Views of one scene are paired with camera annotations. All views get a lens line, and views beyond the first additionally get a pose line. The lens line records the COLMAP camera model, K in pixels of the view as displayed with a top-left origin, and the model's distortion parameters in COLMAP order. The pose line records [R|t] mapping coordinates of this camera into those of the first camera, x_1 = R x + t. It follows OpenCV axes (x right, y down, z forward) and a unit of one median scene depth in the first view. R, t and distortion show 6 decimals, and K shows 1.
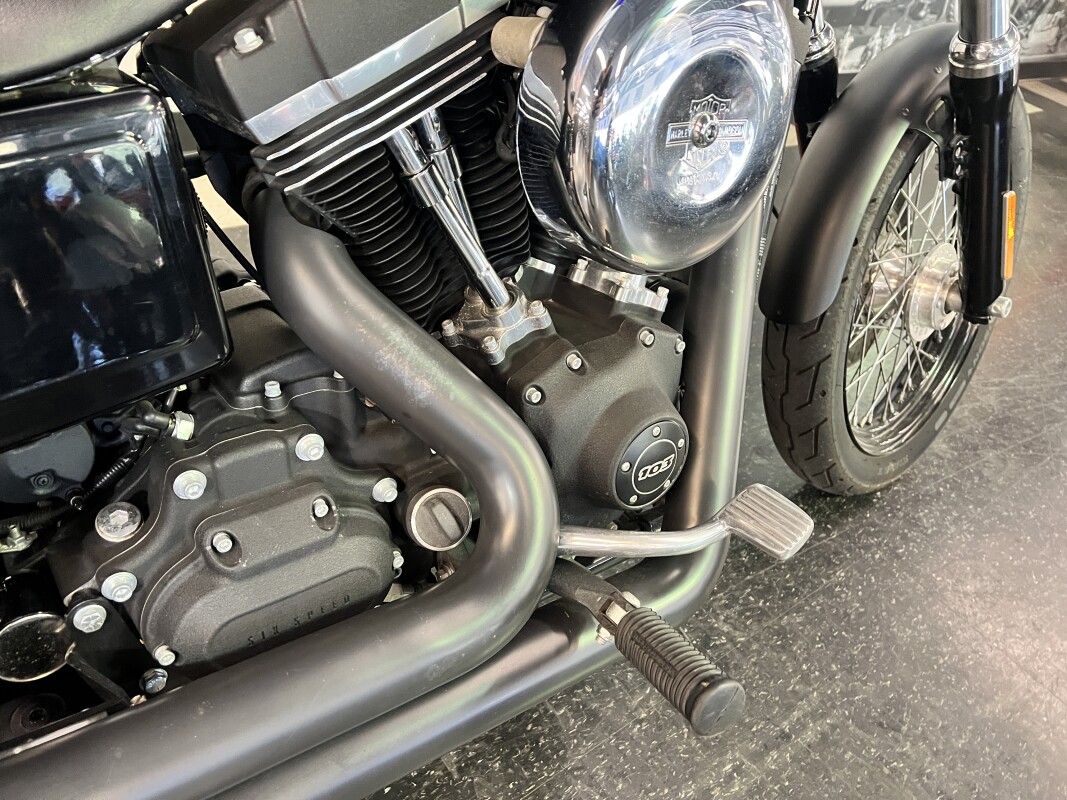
lens RADIAL K [[809.1, 0, 539.9], [0, 809.1, 403.2], [0, 0, 1]] dist [0.052271, -0.062656]
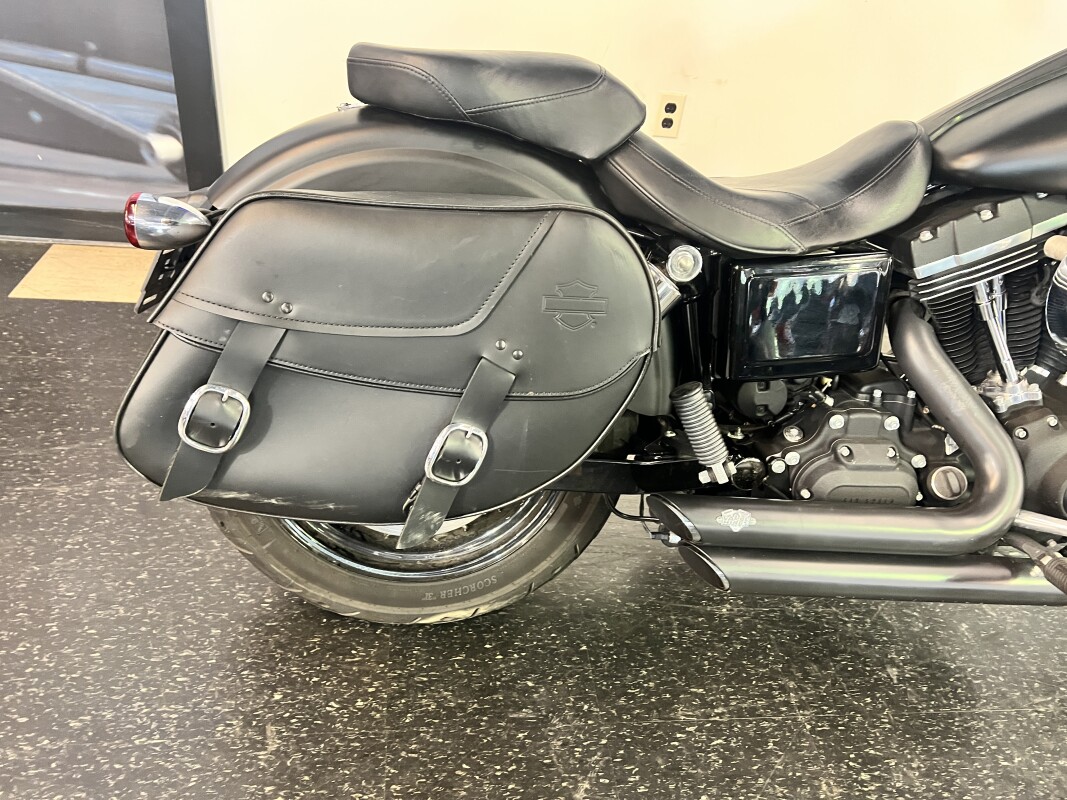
lens RADIAL K [[809.1, 0, 539.9], [0, 809.1, 403.2], [0, 0, 1]] dist [0.052271, -0.062656]
pose [[0.849462, 0.210178, -0.483983, -0.053478], [-0.287587, 0.953450, -0.090705, 0.418433], [0.442389, 0.216237, 0.870364, -1.096879]]
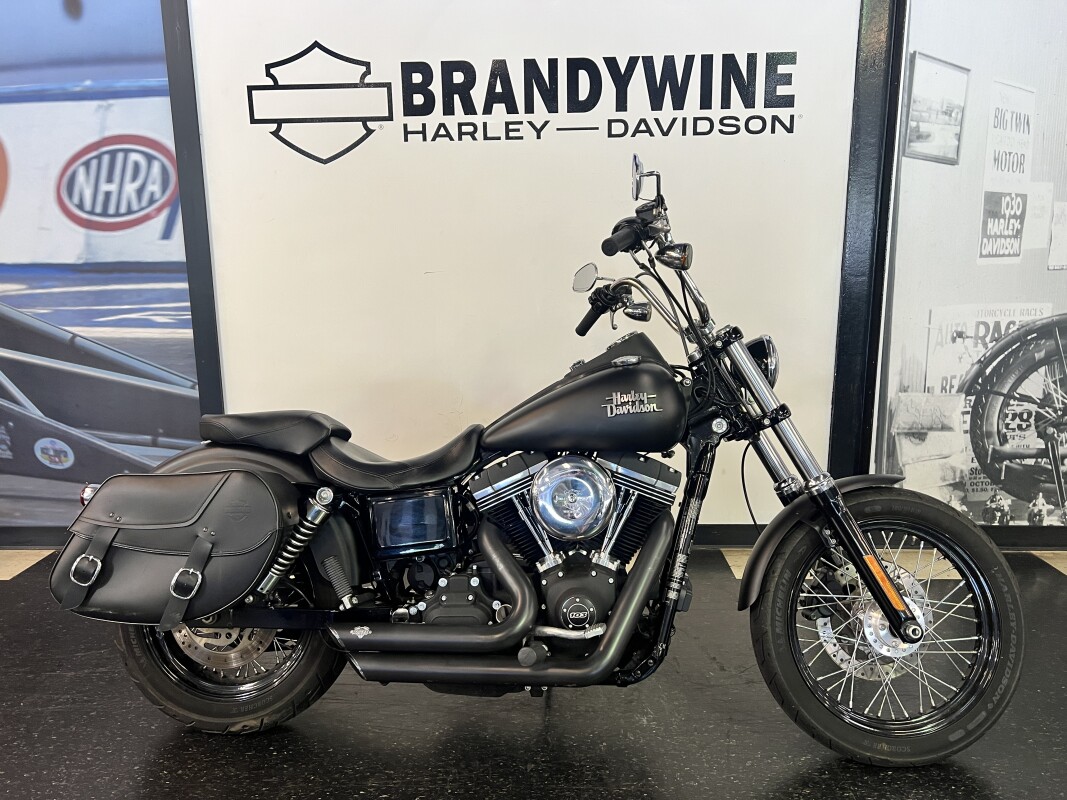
lens RADIAL K [[809.1, 0, 539.9], [0, 809.1, 403.2], [0, 0, 1]] dist [0.052271, -0.062656]
pose [[0.745234, -0.083159, -0.661597, 2.233376], [-0.276980, 0.863938, -0.420587, 0.754978], [0.606555, 0.496684, 0.620803, -1.355194]]
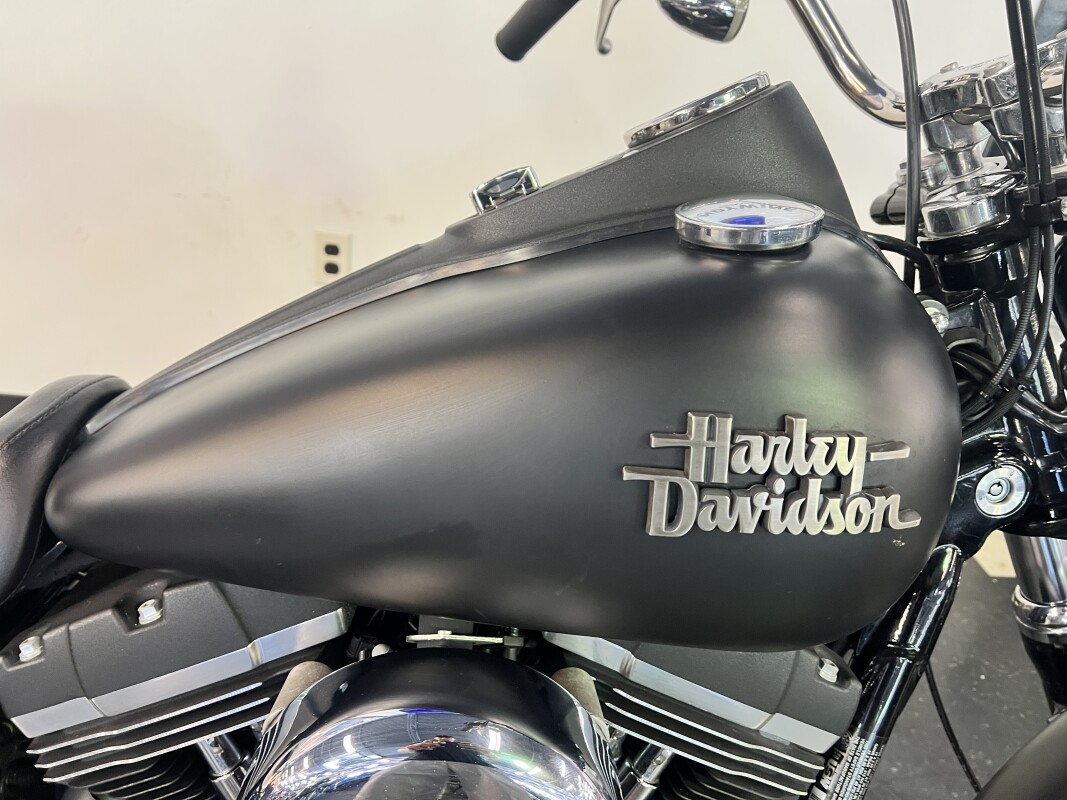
lens RADIAL K [[809.1, 0, 539.9], [0, 809.1, 403.2], [0, 0, 1]] dist [0.052271, -0.062656]
pose [[0.835049, 0.188274, -0.516959, 0.530455], [-0.322276, 0.928934, -0.182261, -0.582910], [0.445906, 0.318801, 0.836382, 0.244886]]
